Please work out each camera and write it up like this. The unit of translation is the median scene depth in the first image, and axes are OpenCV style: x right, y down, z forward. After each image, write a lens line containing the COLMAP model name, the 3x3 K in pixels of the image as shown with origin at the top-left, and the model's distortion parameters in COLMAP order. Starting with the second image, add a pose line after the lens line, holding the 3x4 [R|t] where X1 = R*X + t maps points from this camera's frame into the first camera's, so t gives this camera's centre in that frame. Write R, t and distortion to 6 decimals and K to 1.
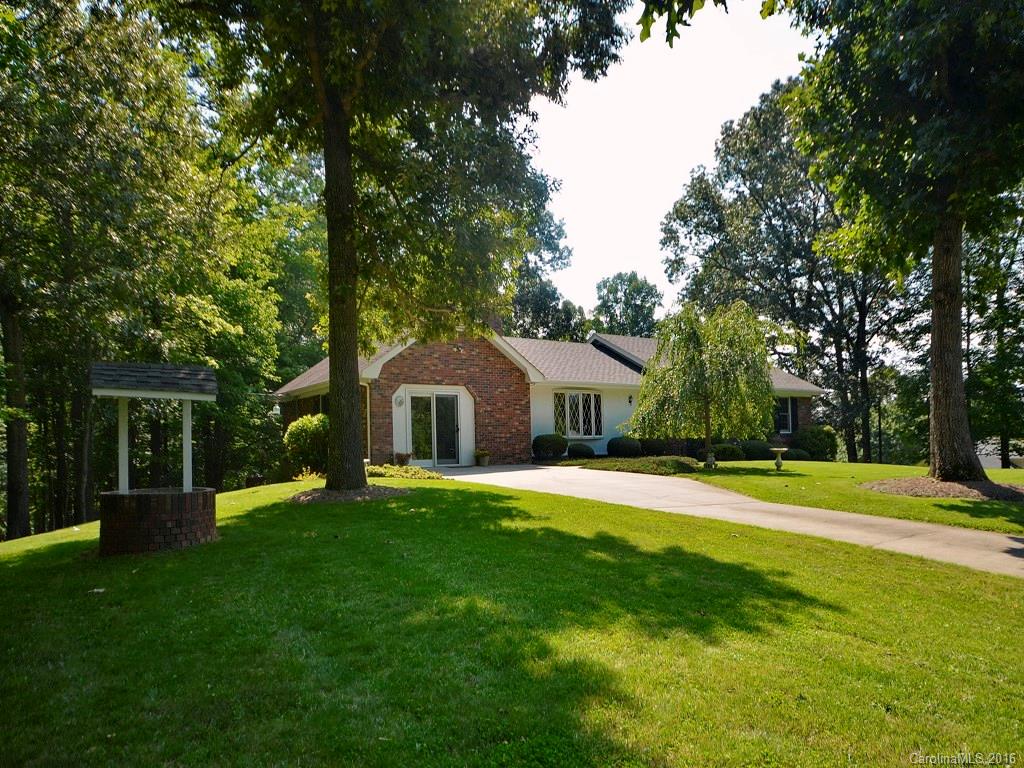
lens RADIAL K [[709.7, 0, 513.0], [0, 709.7, 385.5], [0, 0, 1]] dist [-0.000846, -0.000054]
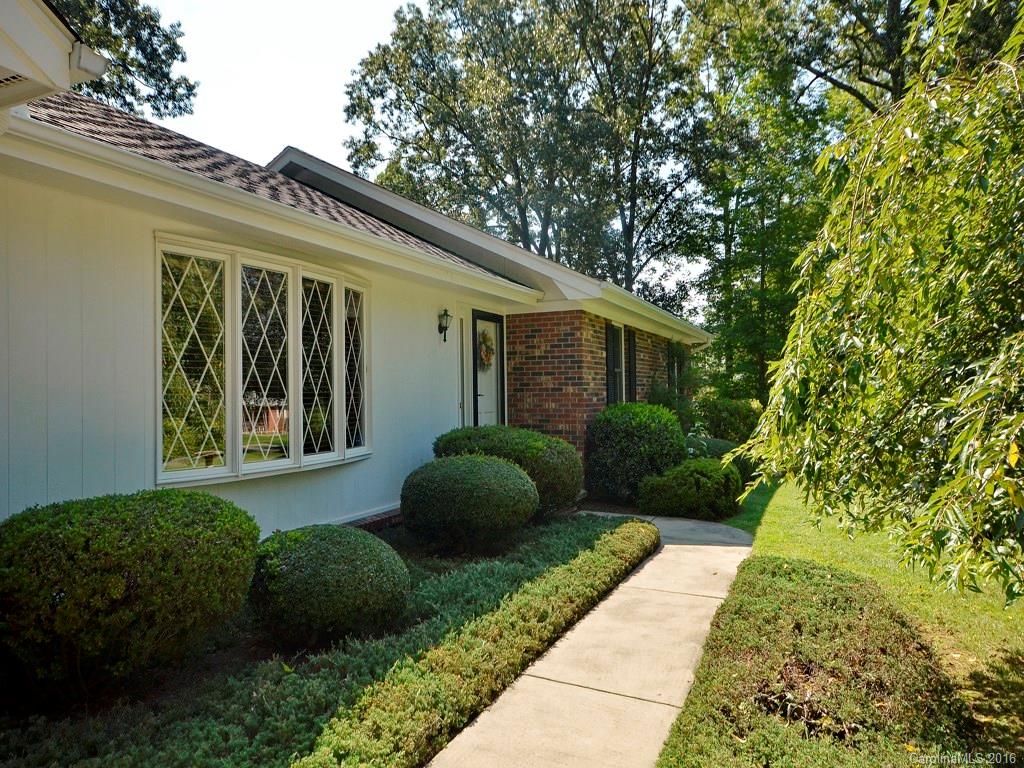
lens RADIAL K [[652.6, 0, 515.3], [0, 652.6, 385.1], [0, 0, 1]] dist [0.008153, 0.002245]
pose [[0.843892, 0.019353, 0.536164, 0.021288], [-0.051122, 0.997703, 0.044451, 0.017219], [-0.534072, -0.064921, 0.842943, 0.389837]]
